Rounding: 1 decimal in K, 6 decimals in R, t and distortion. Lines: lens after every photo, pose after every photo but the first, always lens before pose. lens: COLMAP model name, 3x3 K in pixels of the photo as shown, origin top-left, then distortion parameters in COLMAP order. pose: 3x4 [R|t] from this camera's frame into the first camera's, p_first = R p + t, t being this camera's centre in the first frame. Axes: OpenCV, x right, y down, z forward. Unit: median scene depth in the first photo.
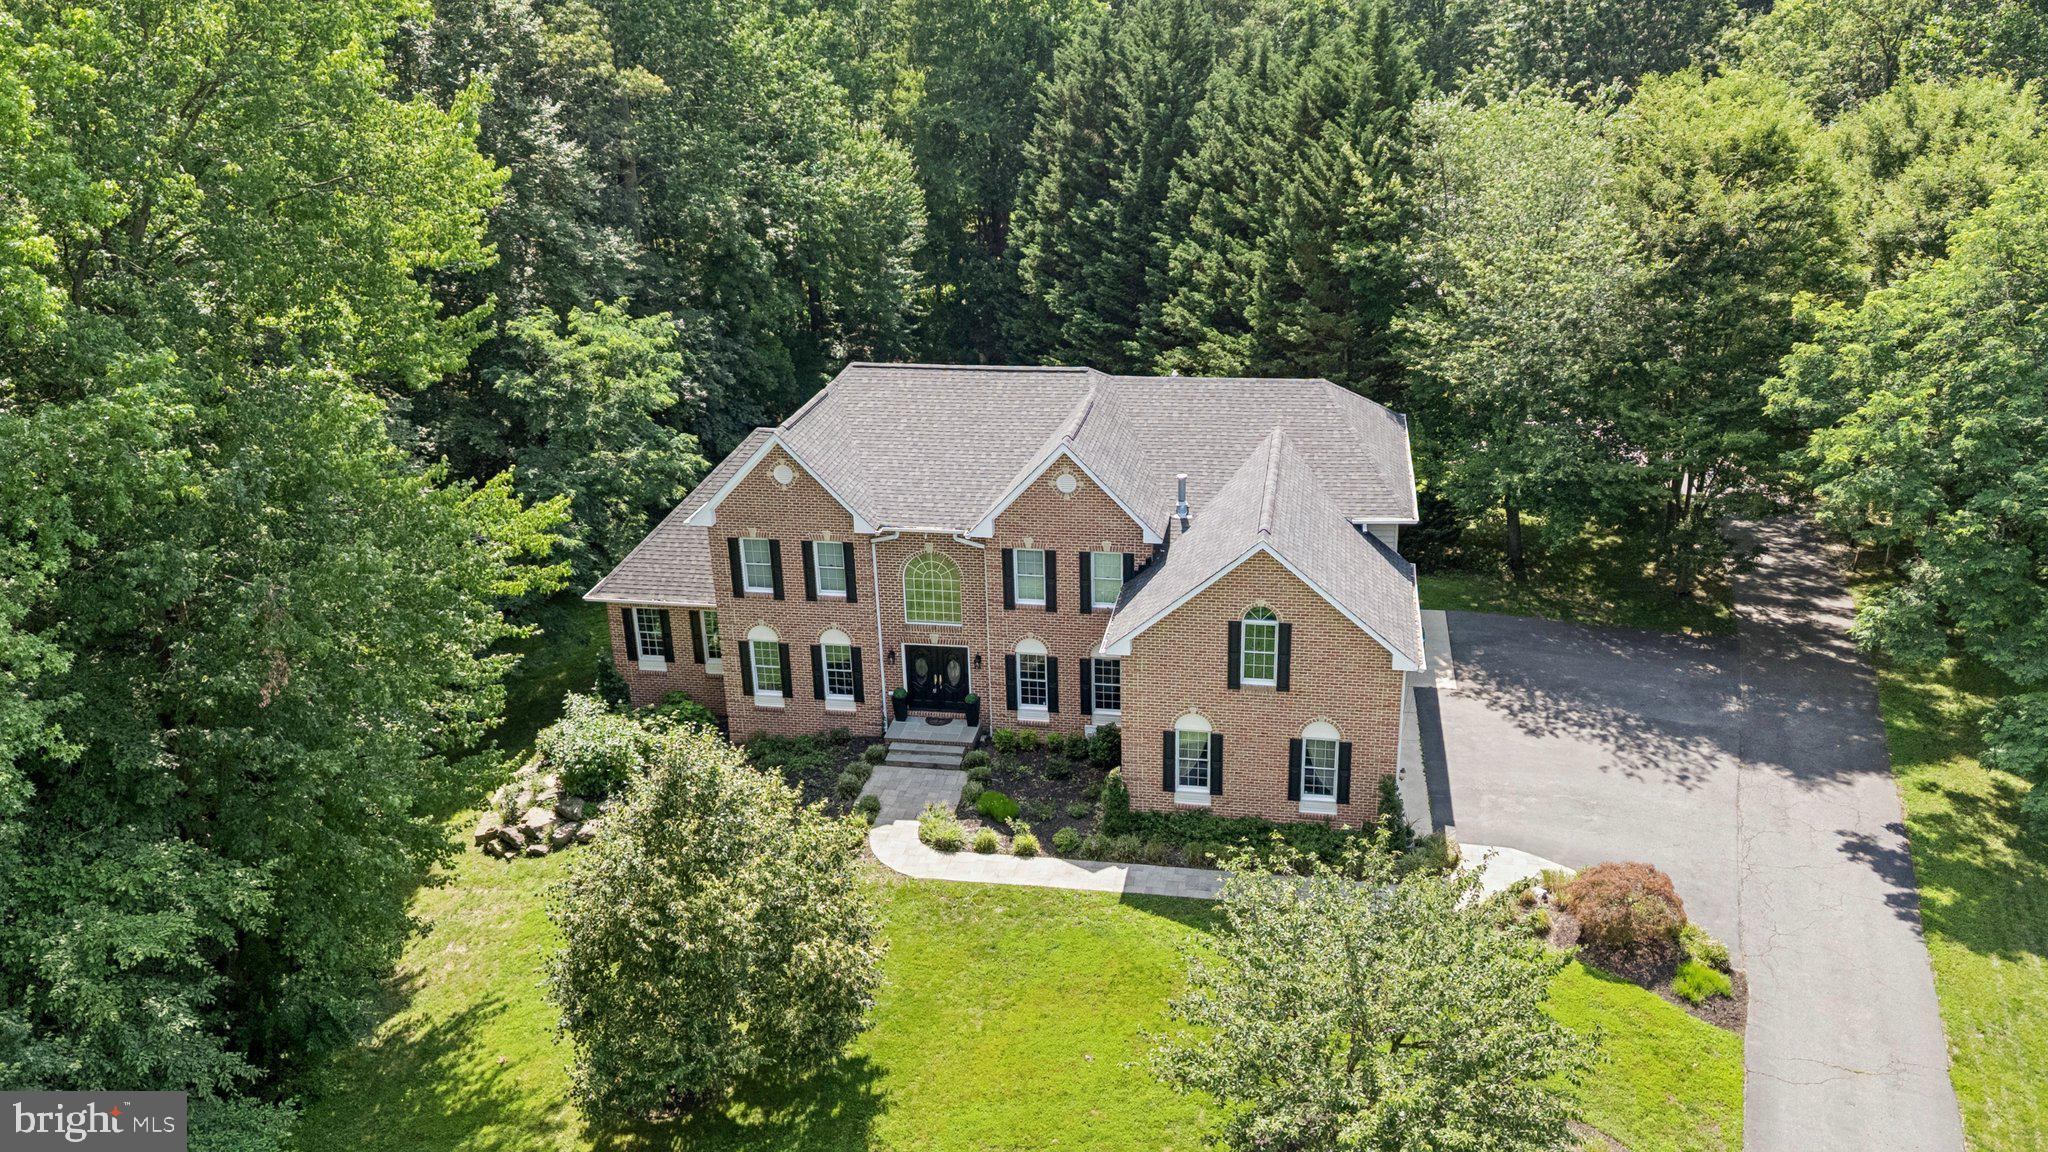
lens RADIAL K [[1558.4, 0, 1024.0], [0, 1558.4, 576.0], [0, 0, 1]] dist [0.025382, -0.007840]
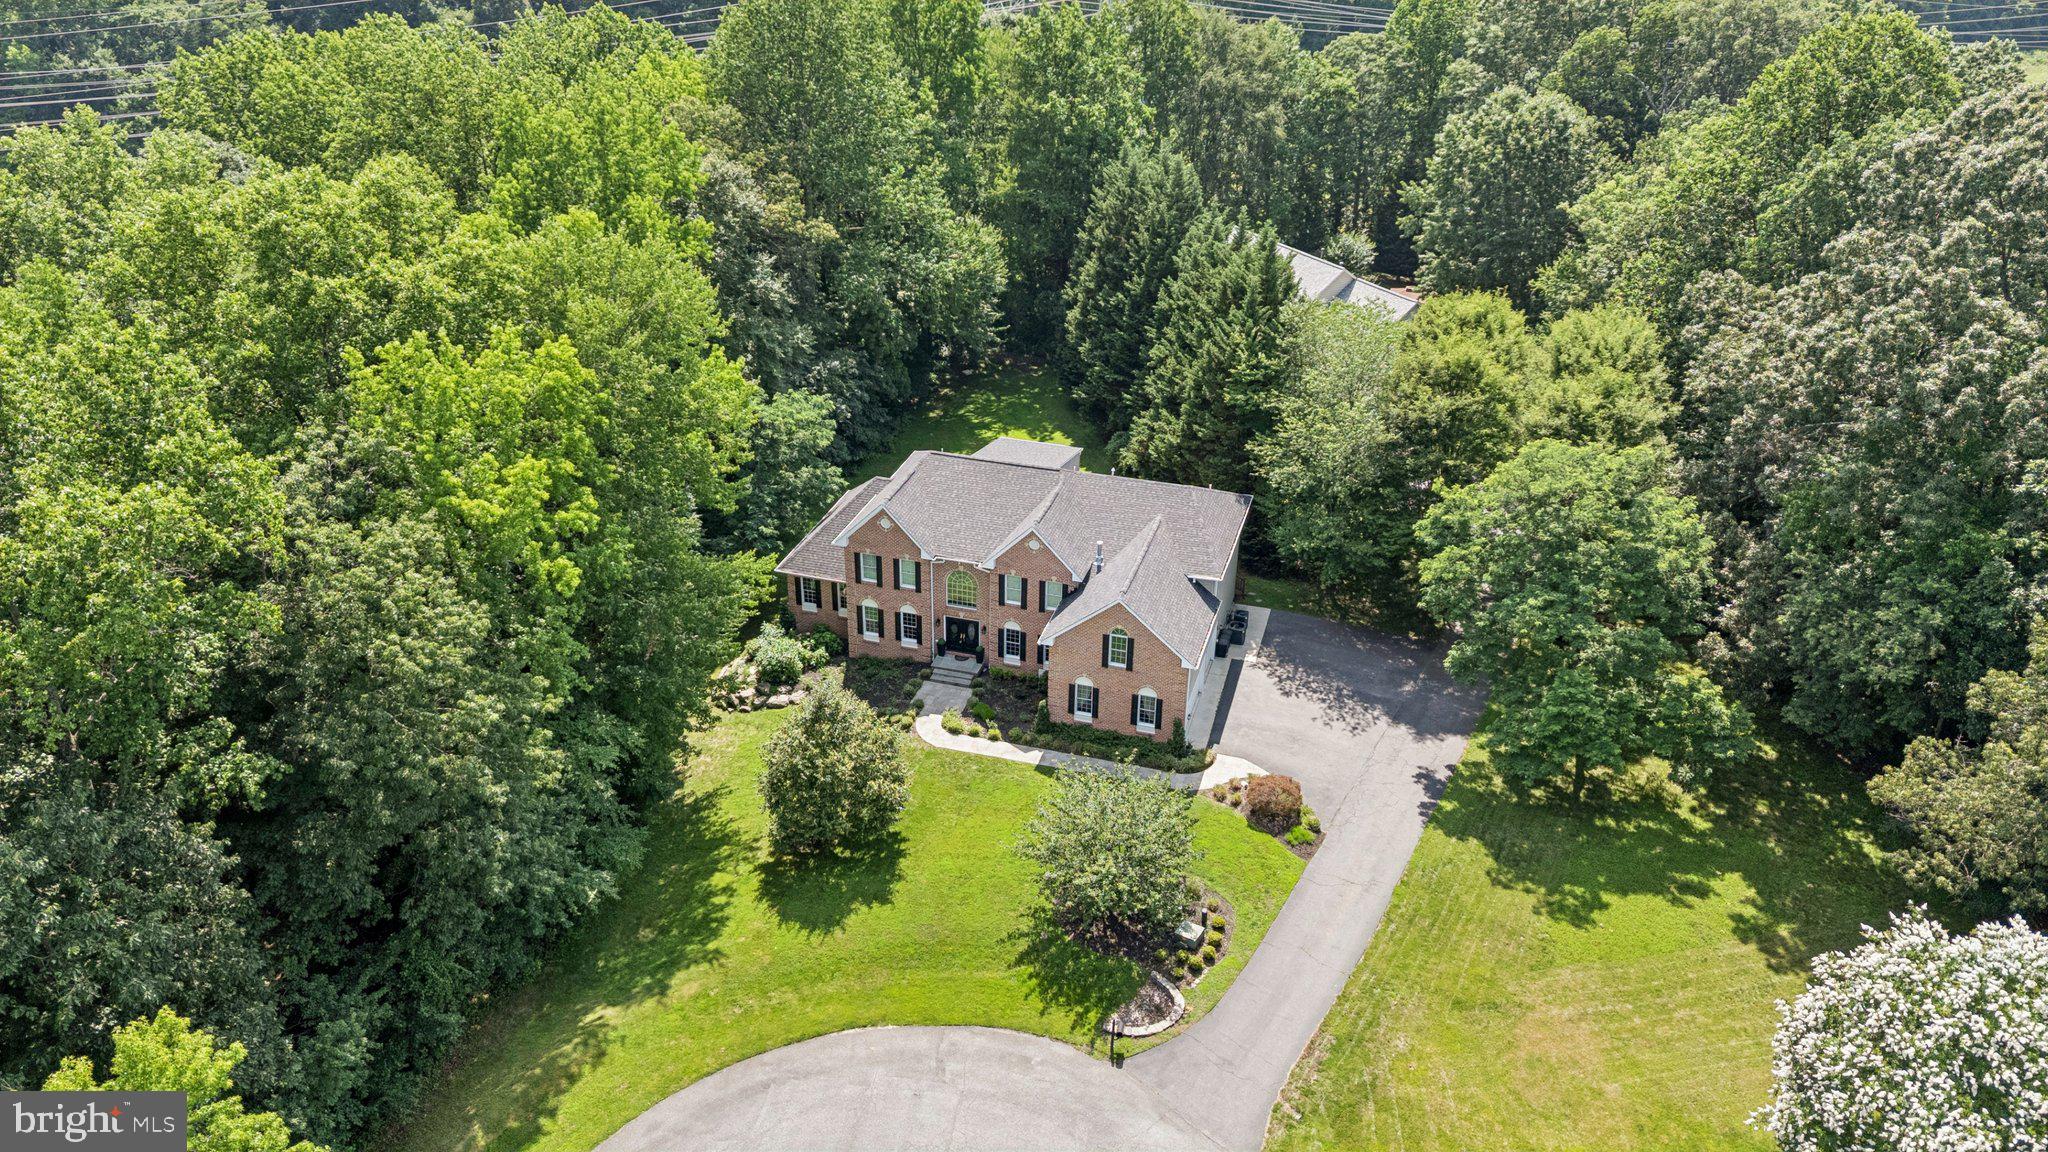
lens RADIAL K [[1434.9, 0, 1032.4], [0, 1434.9, 578.1], [0, 0, 1]] dist [0.050970, 0.001319]
pose [[0.994234, 0.085983, -0.064078, 0.134983], [-0.077605, 0.989319, 0.123389, -0.226220], [0.074003, -0.117705, 0.990287, -0.690556]]
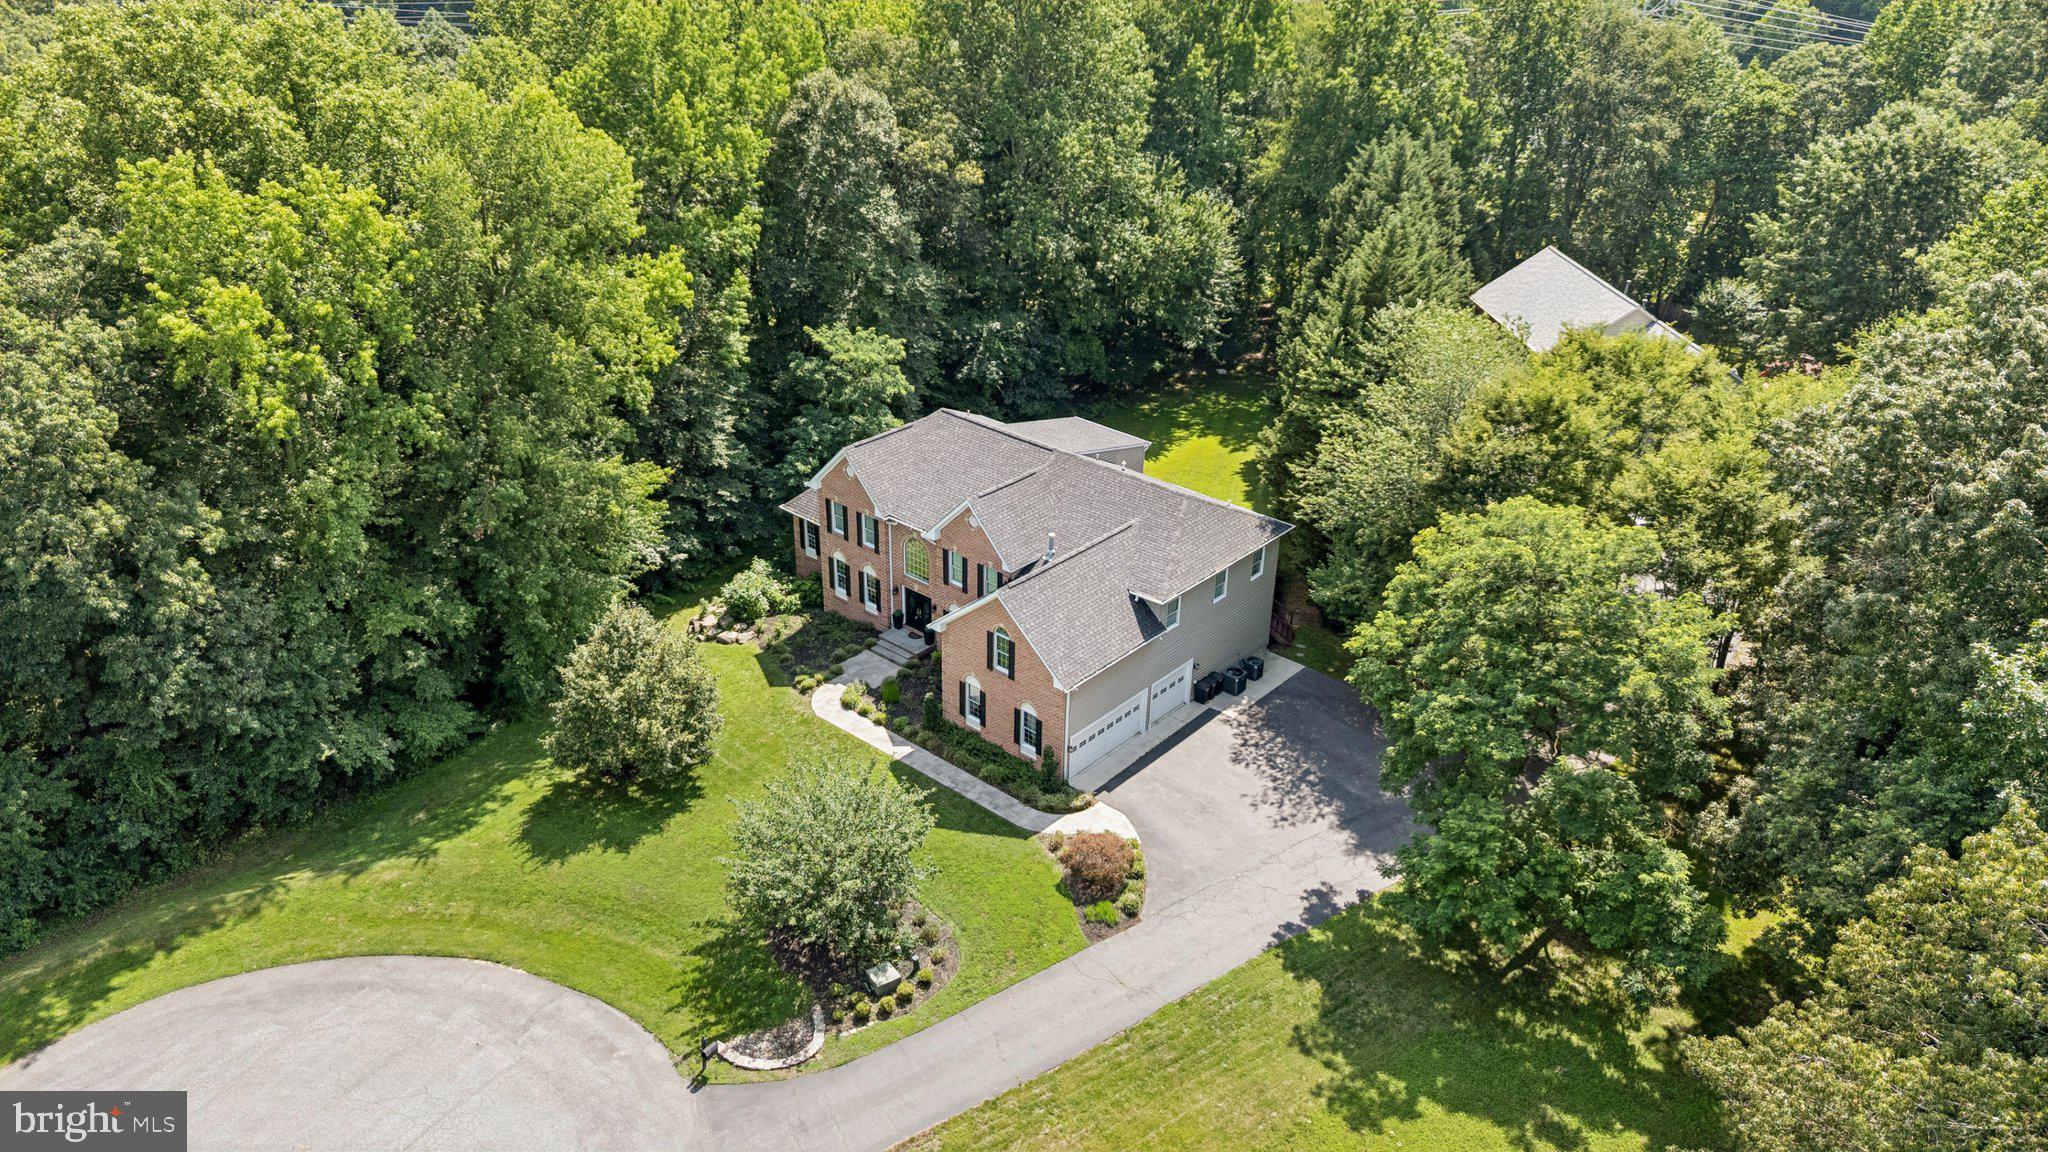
lens RADIAL K [[1469.9, 0, 1059.8], [0, 1469.9, 572.6], [0, 0, 1]] dist [0.055941, -0.048454]
pose [[0.864822, 0.278134, -0.418000, 0.752196], [-0.234046, 0.959877, 0.154464, -0.262544], [0.444190, -0.035752, 0.895219, -0.348764]]
